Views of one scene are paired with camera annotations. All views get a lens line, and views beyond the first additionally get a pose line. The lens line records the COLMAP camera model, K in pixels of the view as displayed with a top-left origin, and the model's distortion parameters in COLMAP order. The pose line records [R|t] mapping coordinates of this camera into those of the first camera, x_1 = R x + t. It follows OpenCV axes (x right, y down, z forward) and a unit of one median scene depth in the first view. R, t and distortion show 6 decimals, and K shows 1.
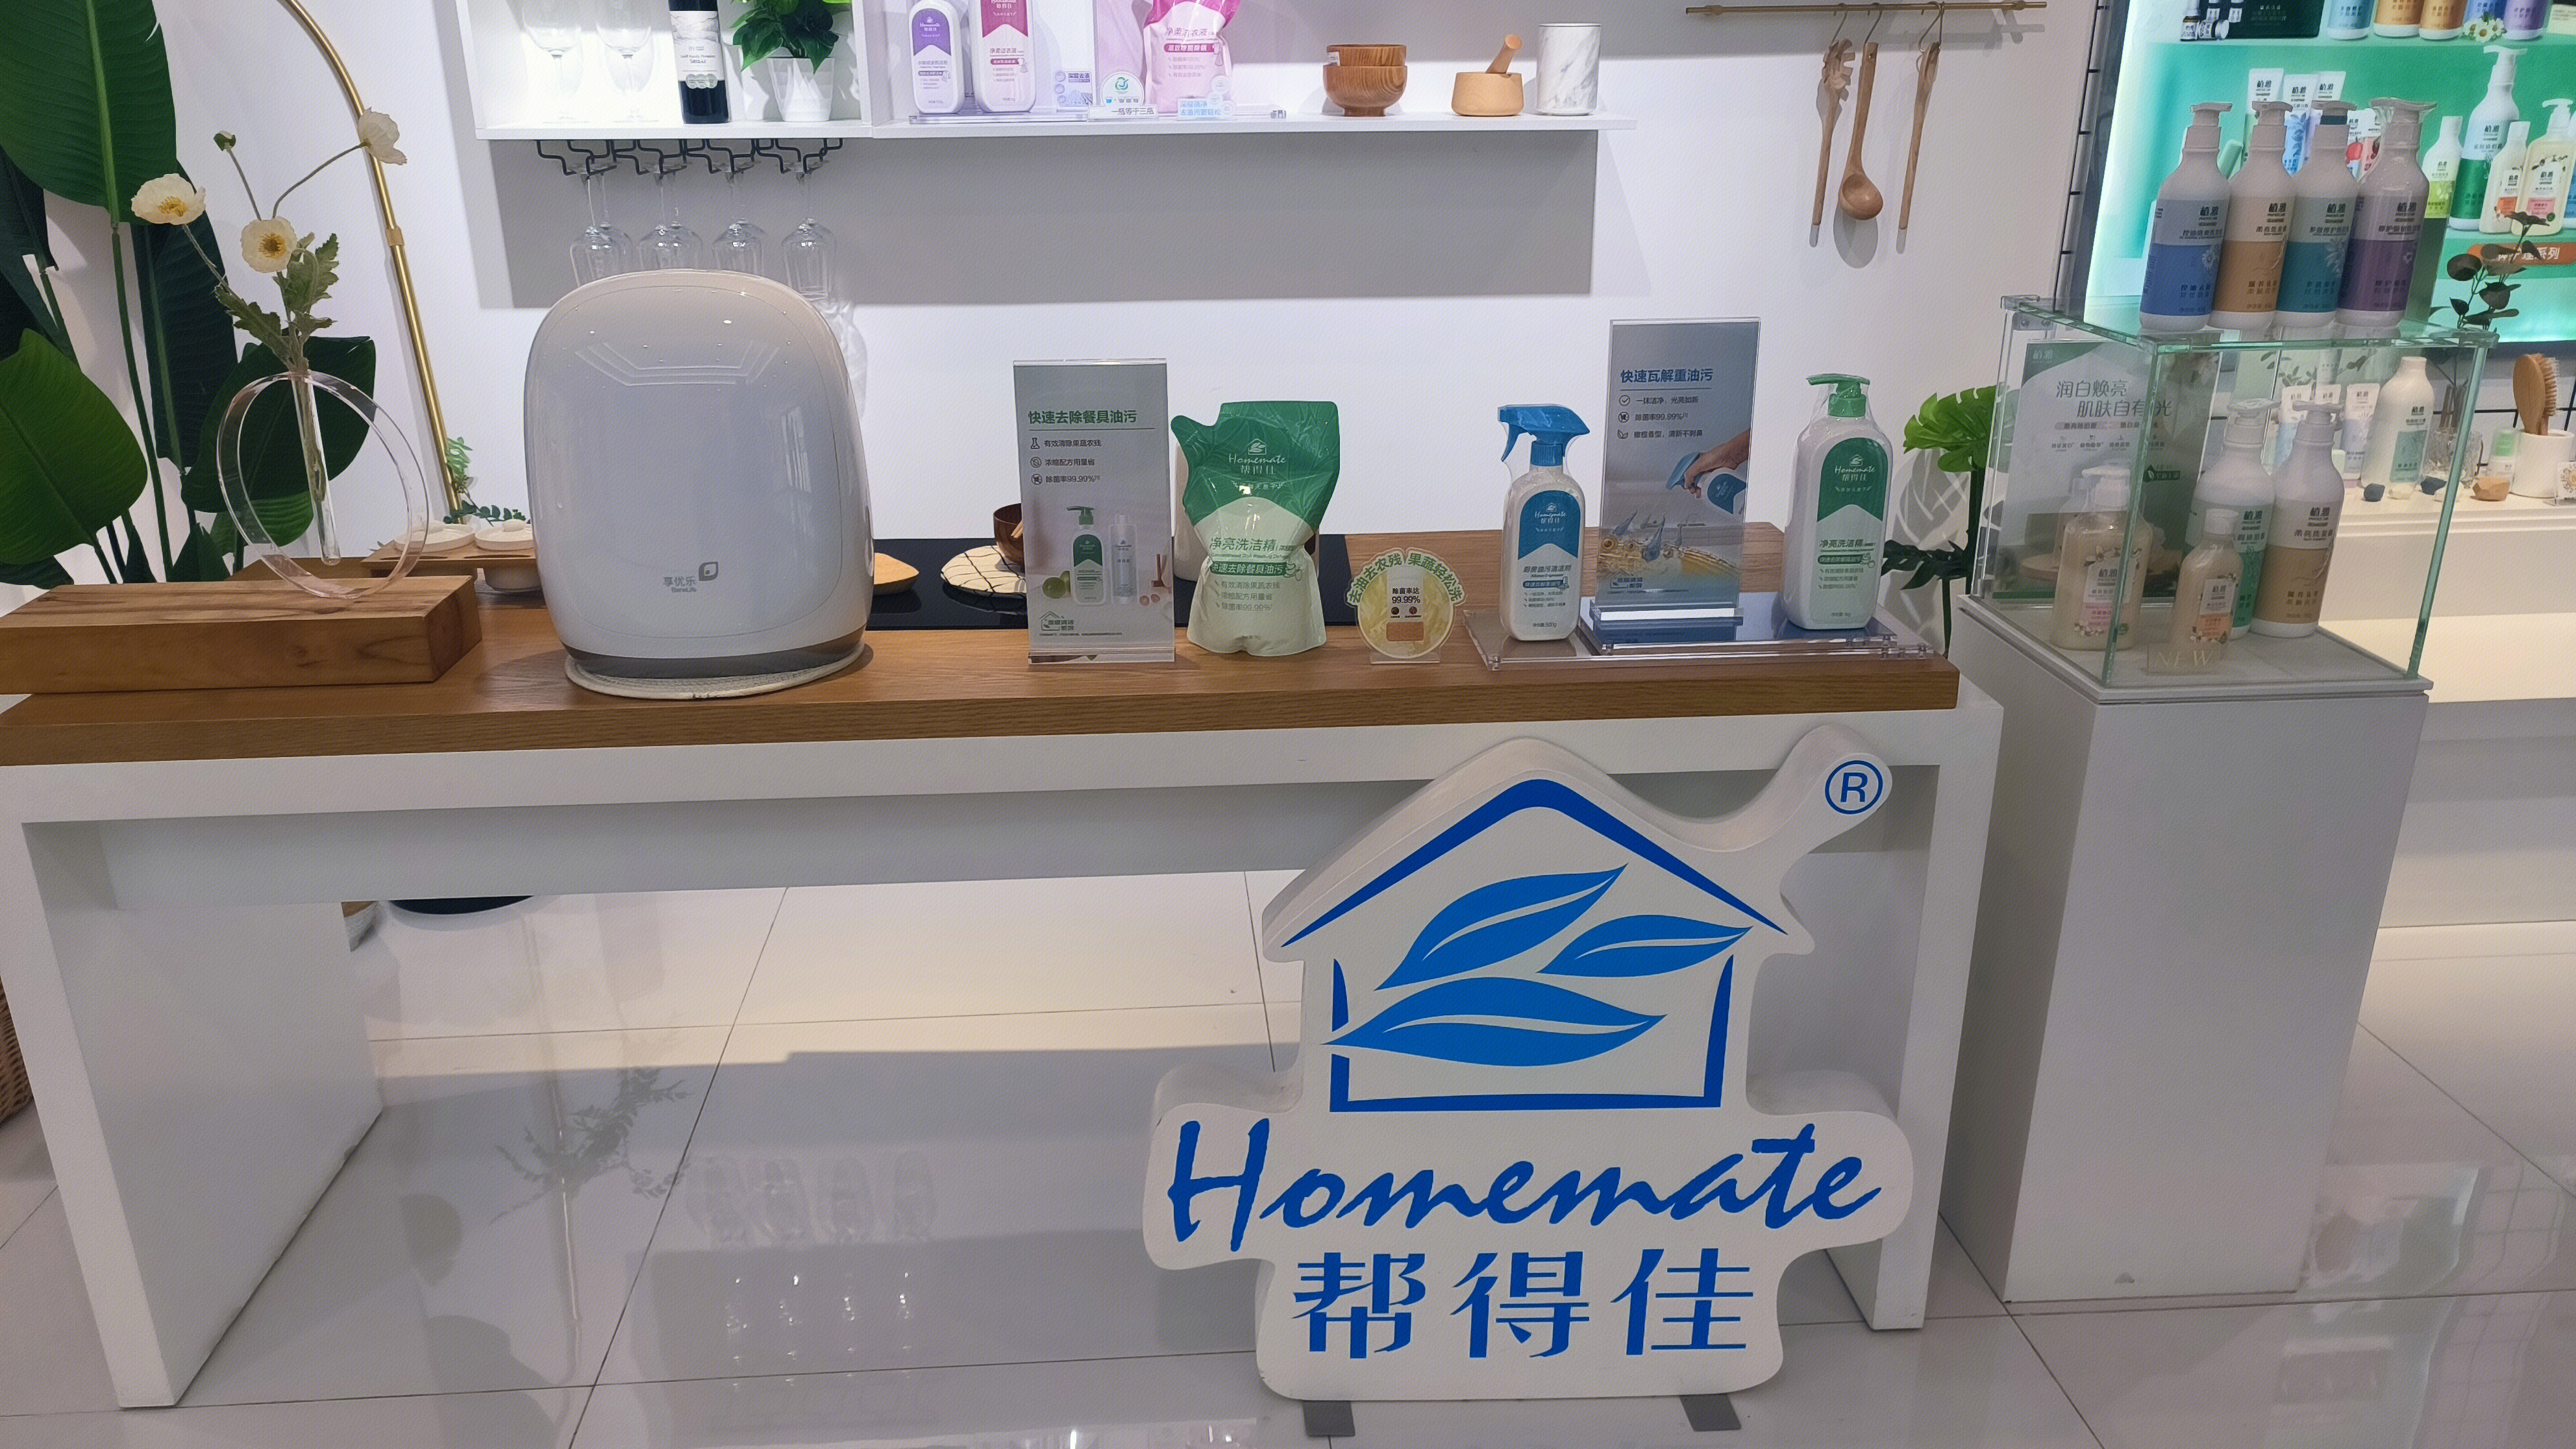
lens RADIAL K [[1928.4, 0, 1288.0], [0, 1928.4, 724.5], [0, 0, 1]] dist [0.031796, -0.011319]
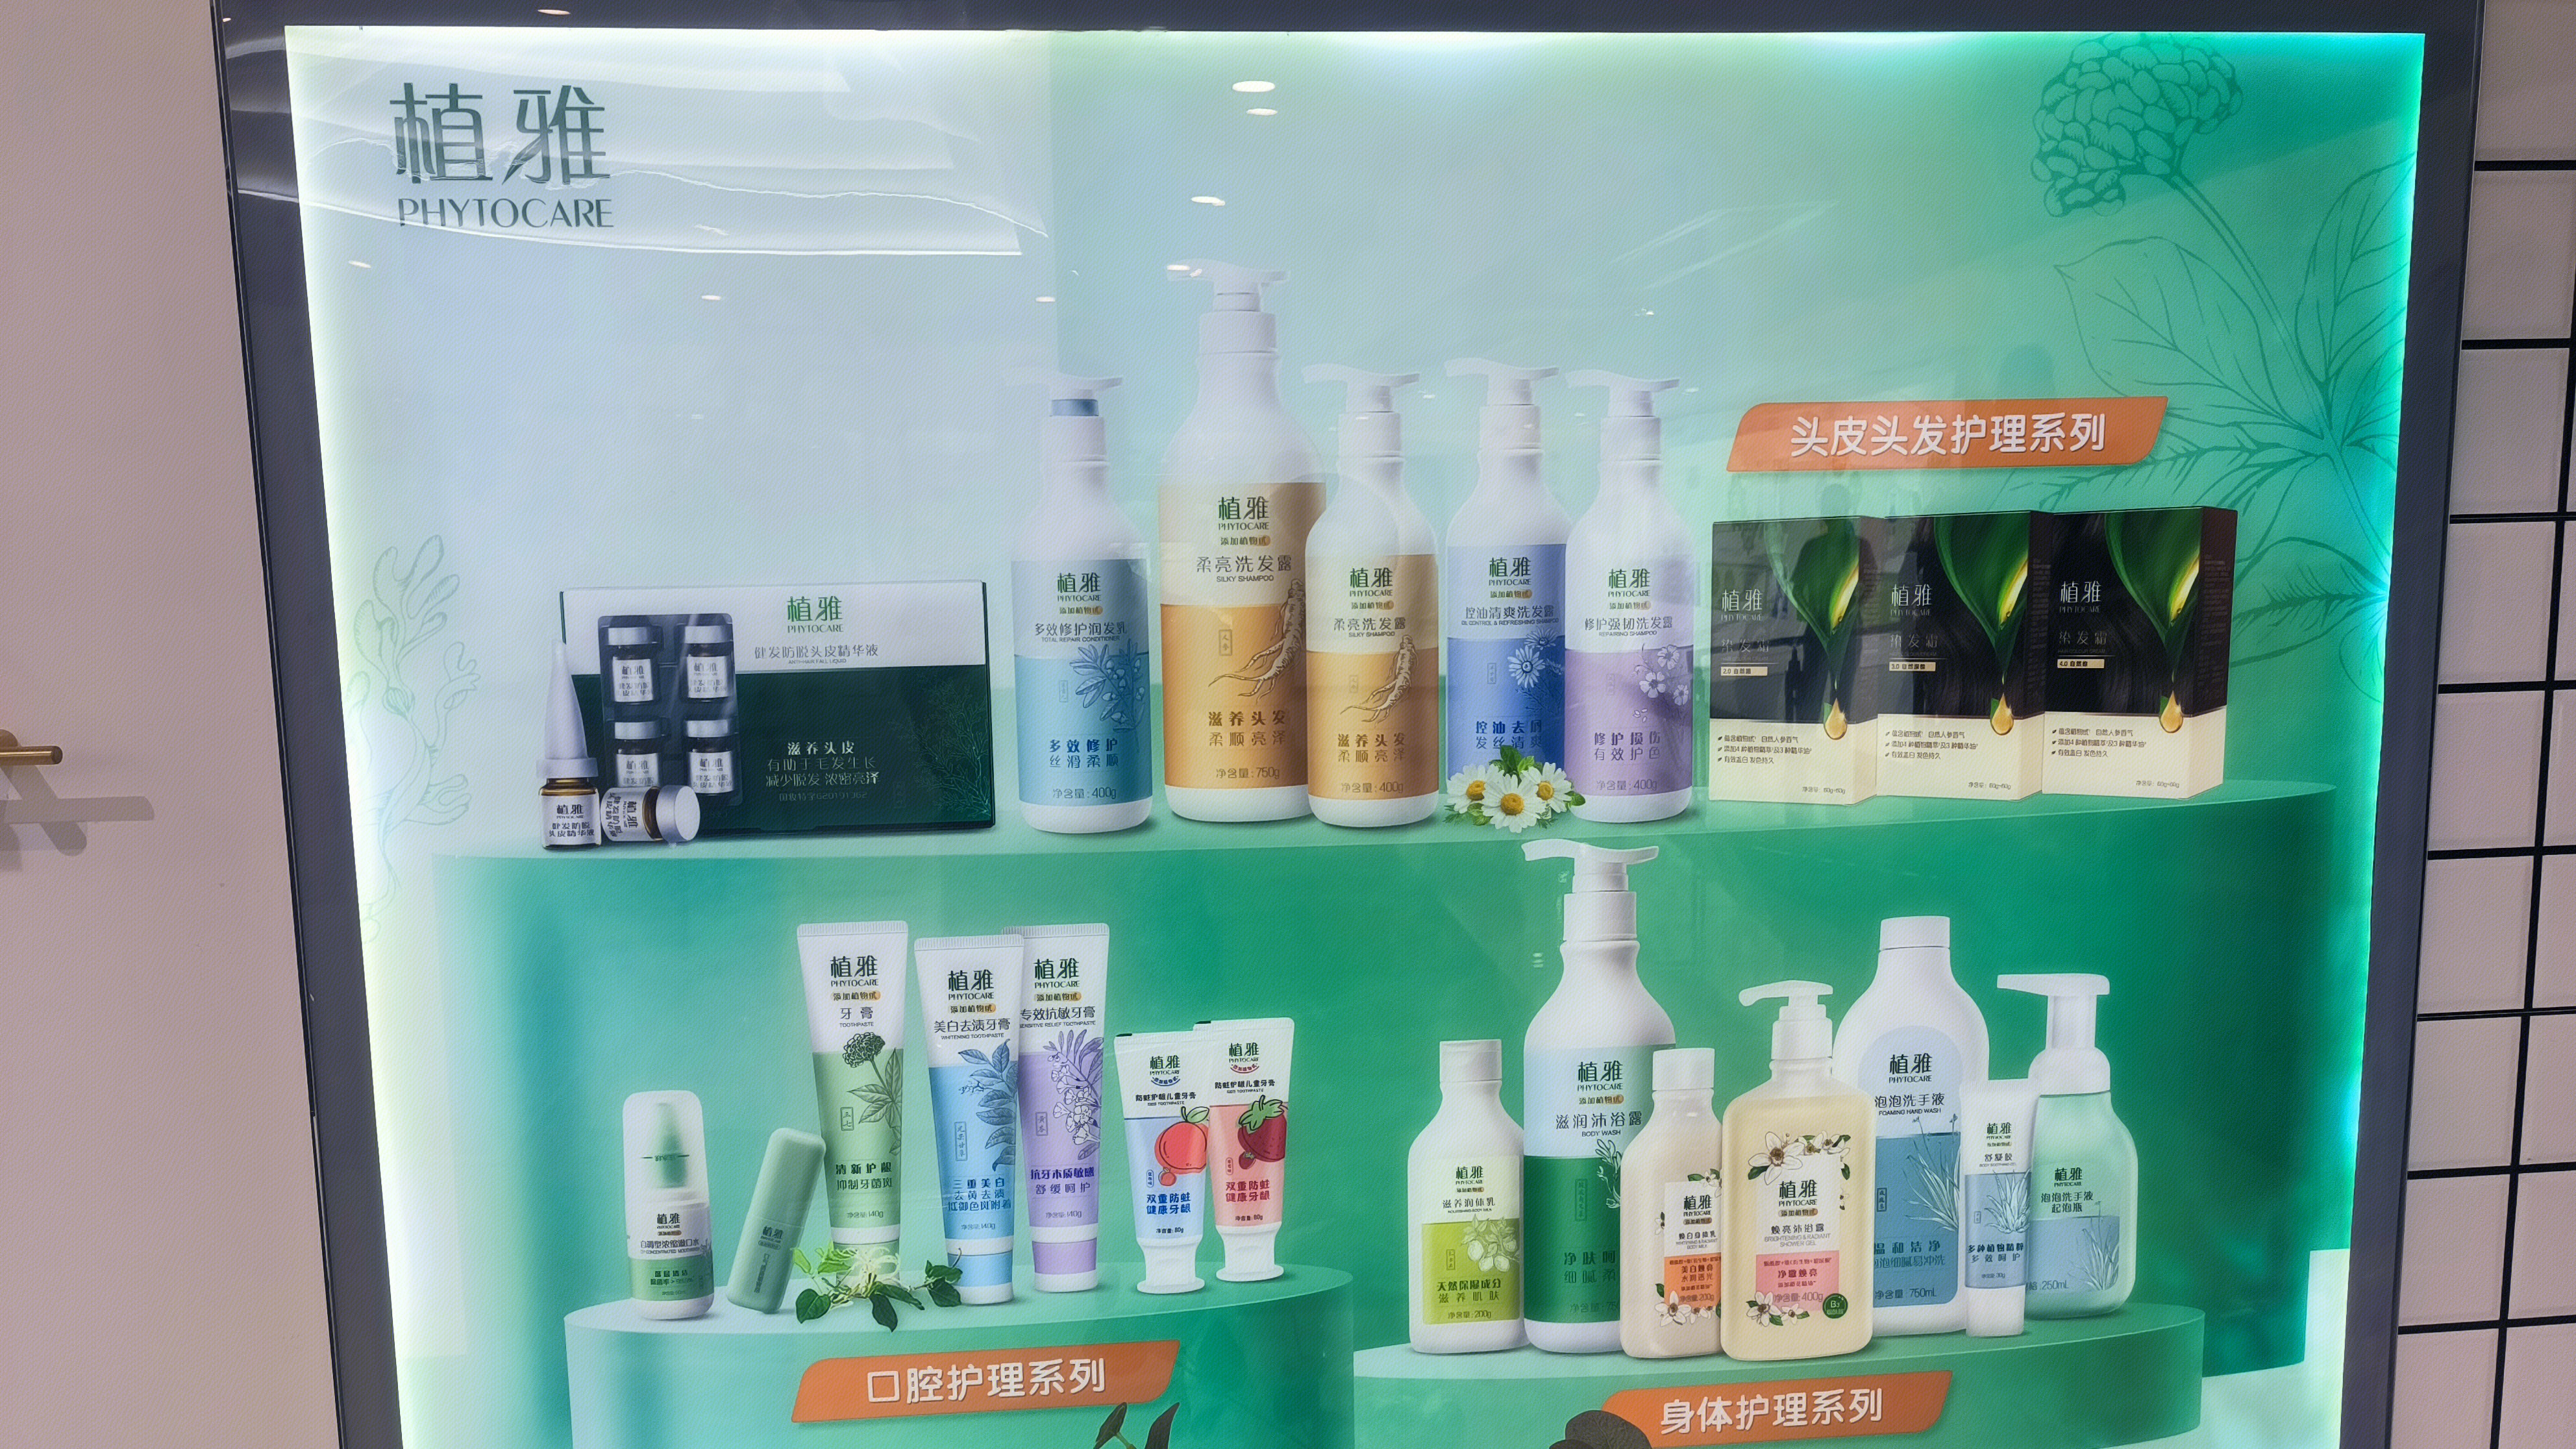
lens RADIAL K [[1928.4, 0, 1288.0], [0, 1928.4, 724.5], [0, 0, 1]] dist [0.031796, -0.011319]
pose [[0.999707, -0.017565, 0.016668, 0.567069], [0.020578, 0.979065, -0.202503, -0.301401], [-0.012762, 0.202786, 0.979140, 0.677972]]
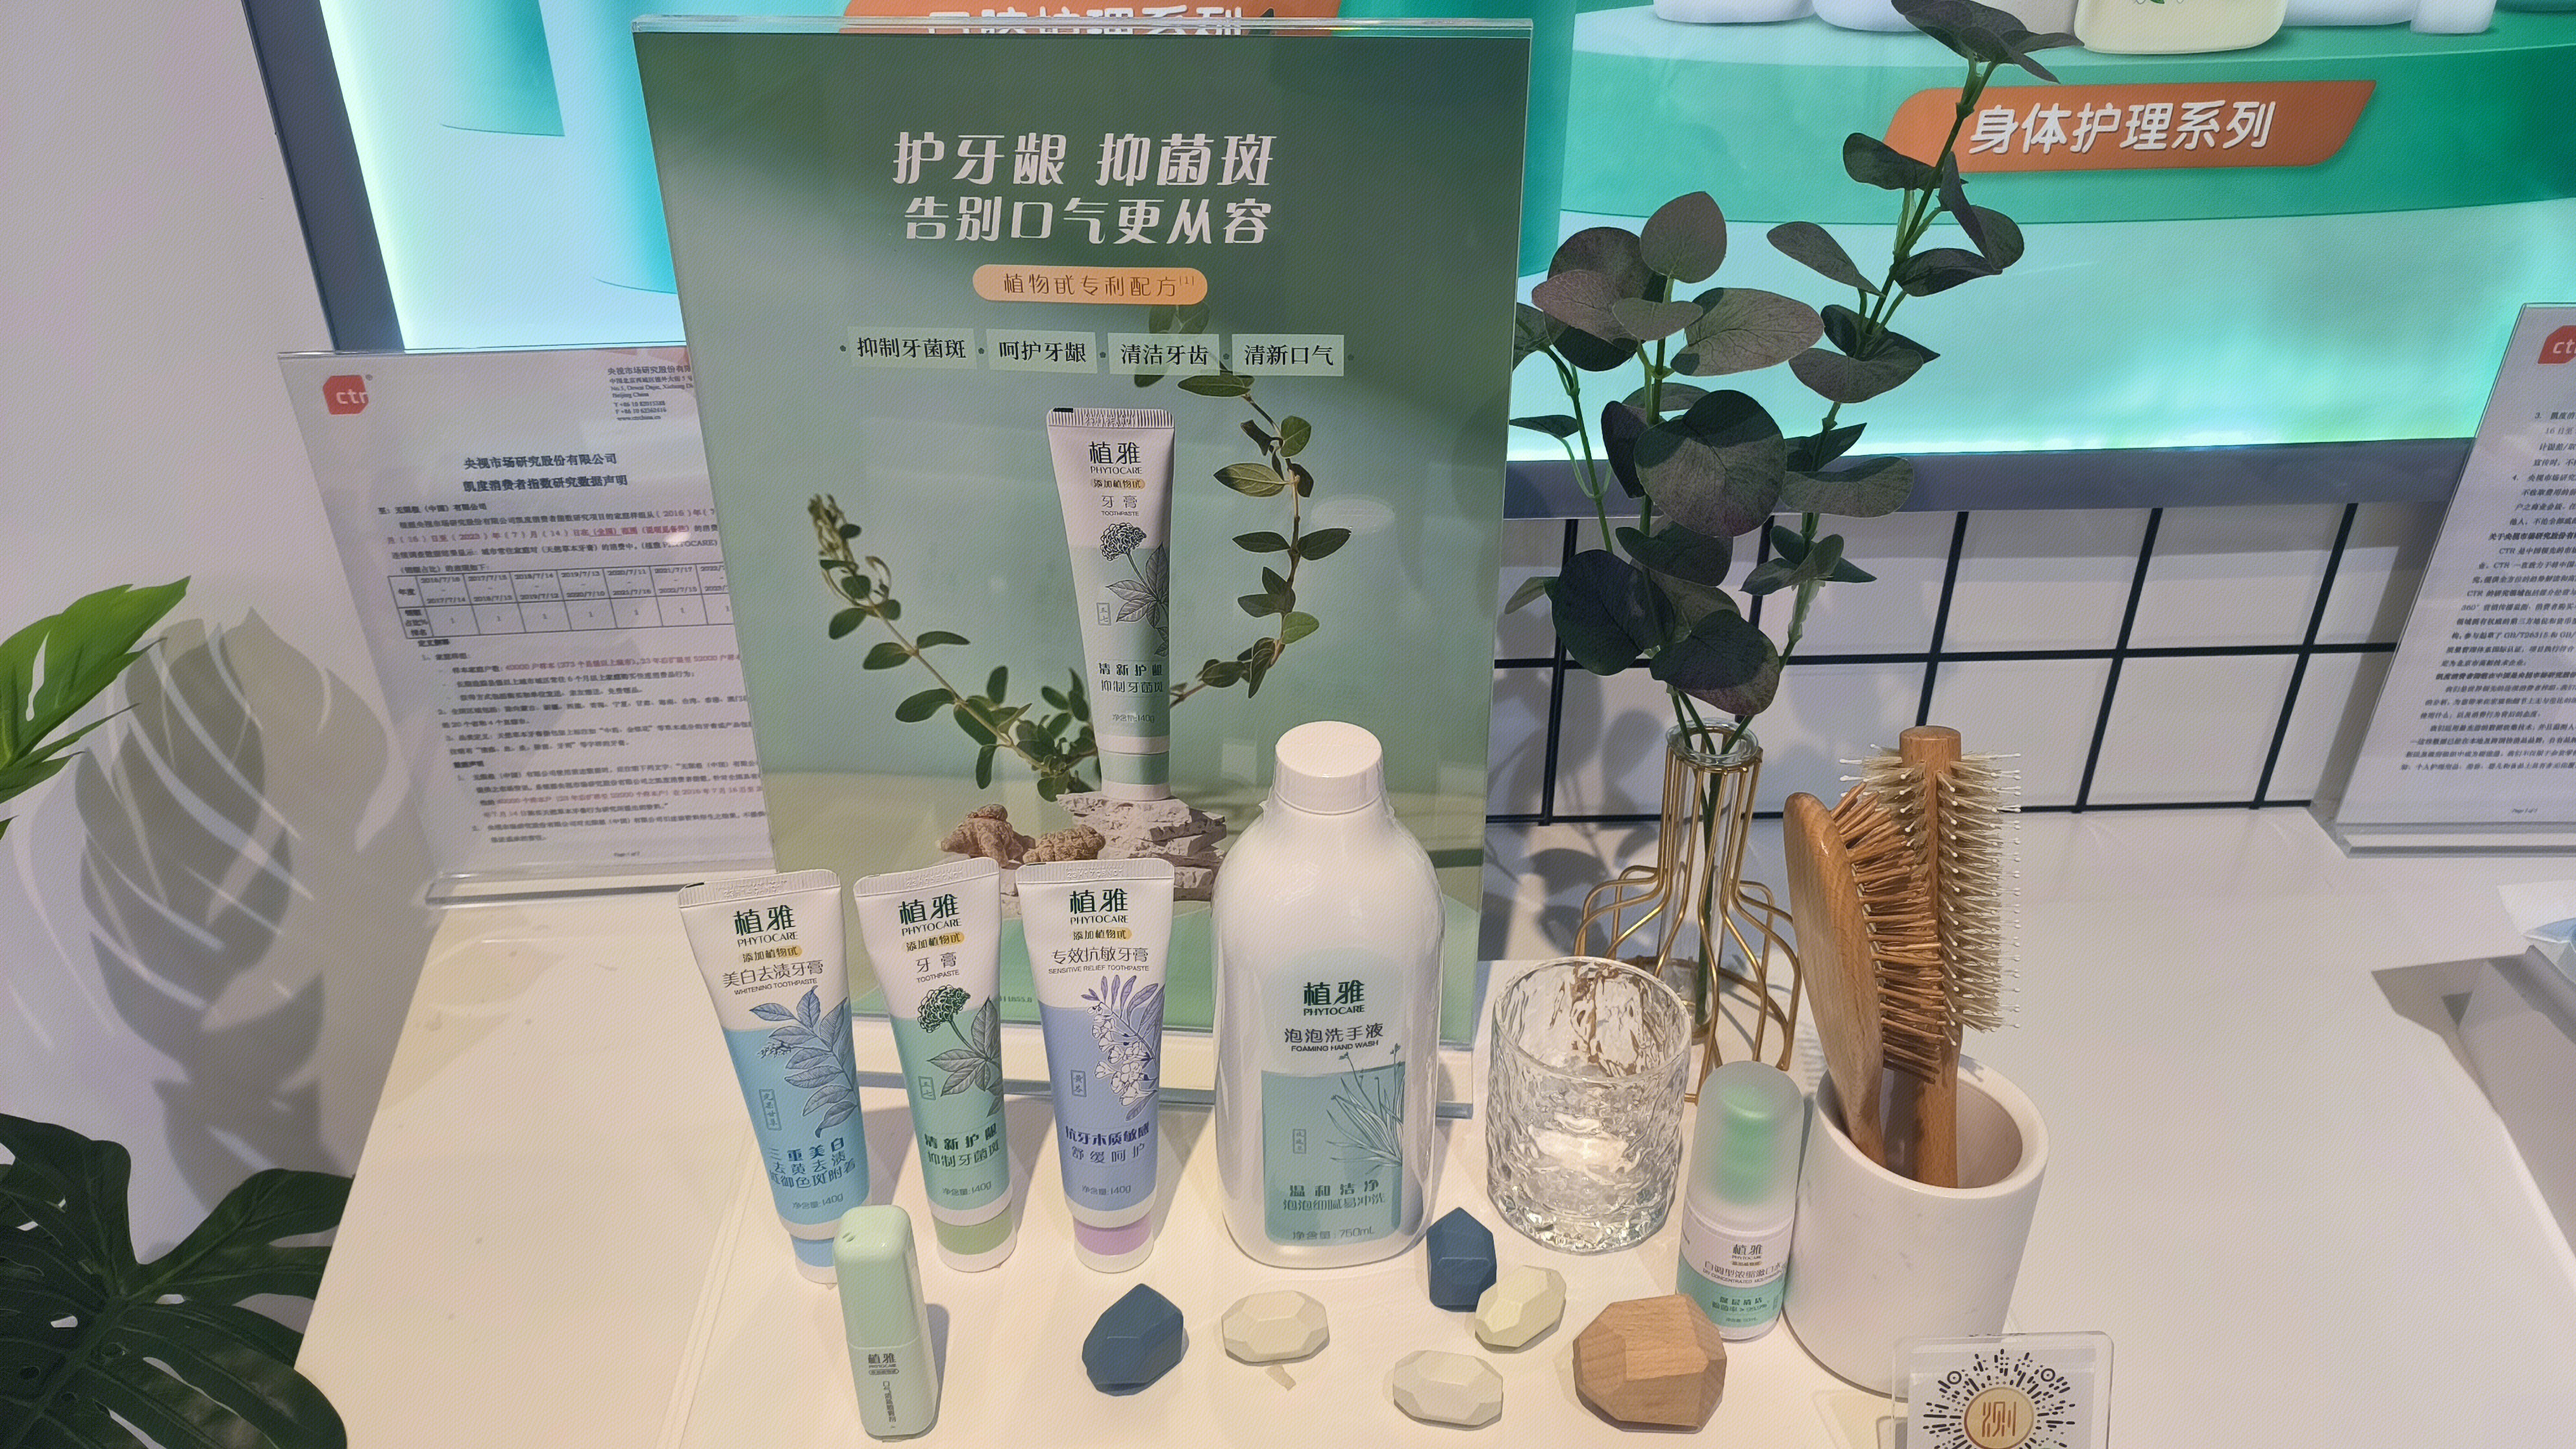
lens RADIAL K [[1928.4, 0, 1288.0], [0, 1928.4, 724.5], [0, 0, 1]] dist [0.031796, -0.011319]
pose [[0.999235, 0.021433, -0.032707, 0.554623], [-0.014789, 0.981418, 0.191311, -0.219674], [0.036199, -0.190681, 0.980984, 0.762250]]
